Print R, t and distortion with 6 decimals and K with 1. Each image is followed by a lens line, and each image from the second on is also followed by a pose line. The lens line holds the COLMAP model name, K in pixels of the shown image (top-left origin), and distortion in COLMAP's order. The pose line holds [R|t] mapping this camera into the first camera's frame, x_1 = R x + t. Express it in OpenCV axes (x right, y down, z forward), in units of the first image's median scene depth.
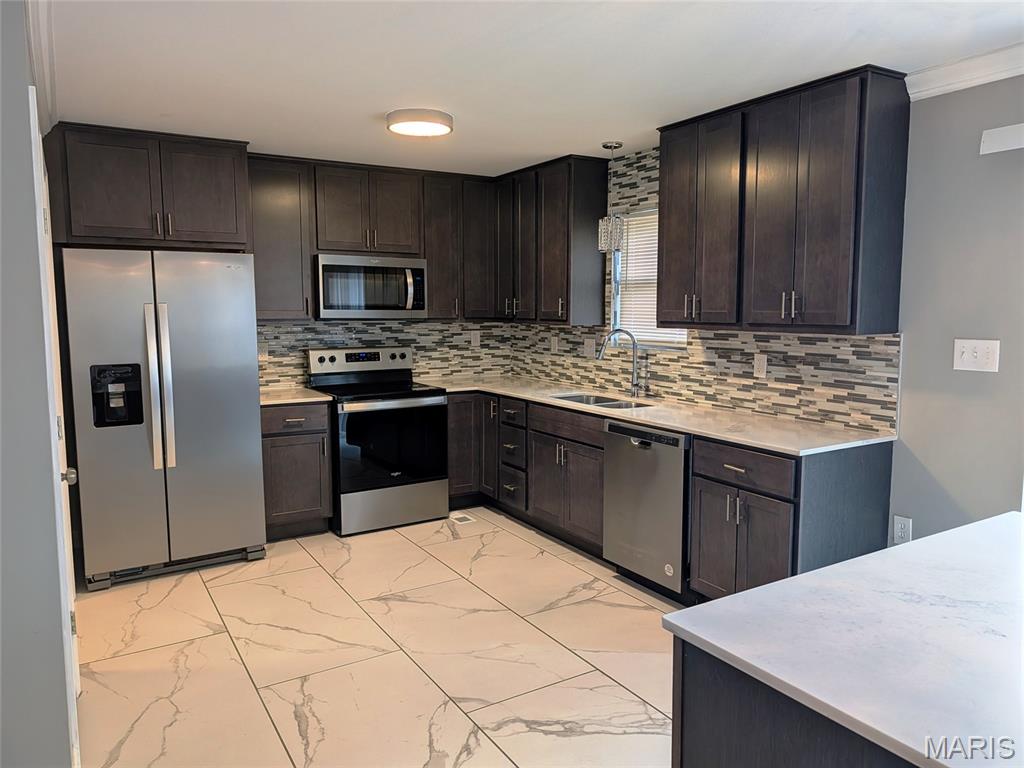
lens RADIAL K [[722.5, 0, 514.5], [0, 722.5, 380.8], [0, 0, 1]] dist [0.041261, -0.036384]
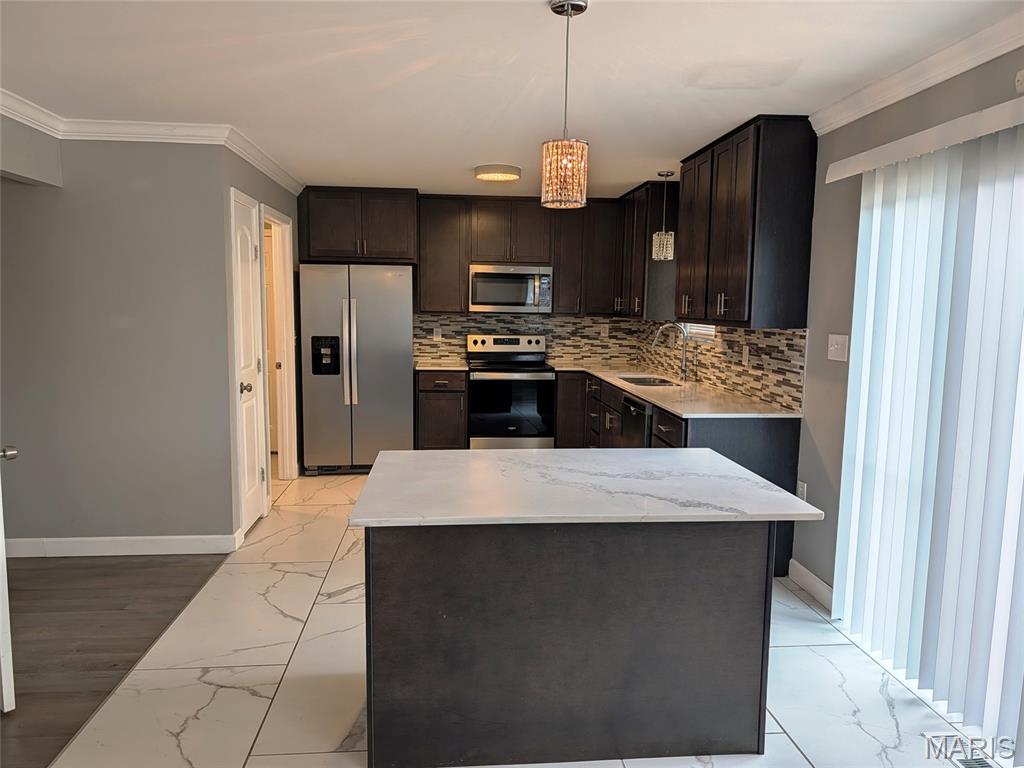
lens RADIAL K [[722.5, 0, 513.1], [0, 722.5, 389.4], [0, 0, 1]] dist [0.041261, -0.036384]
pose [[0.895996, 0.065627, -0.439186, 0.483916], [-0.060617, 0.997837, 0.025438, 0.025923], [0.439906, 0.003830, 0.898036, -0.226197]]
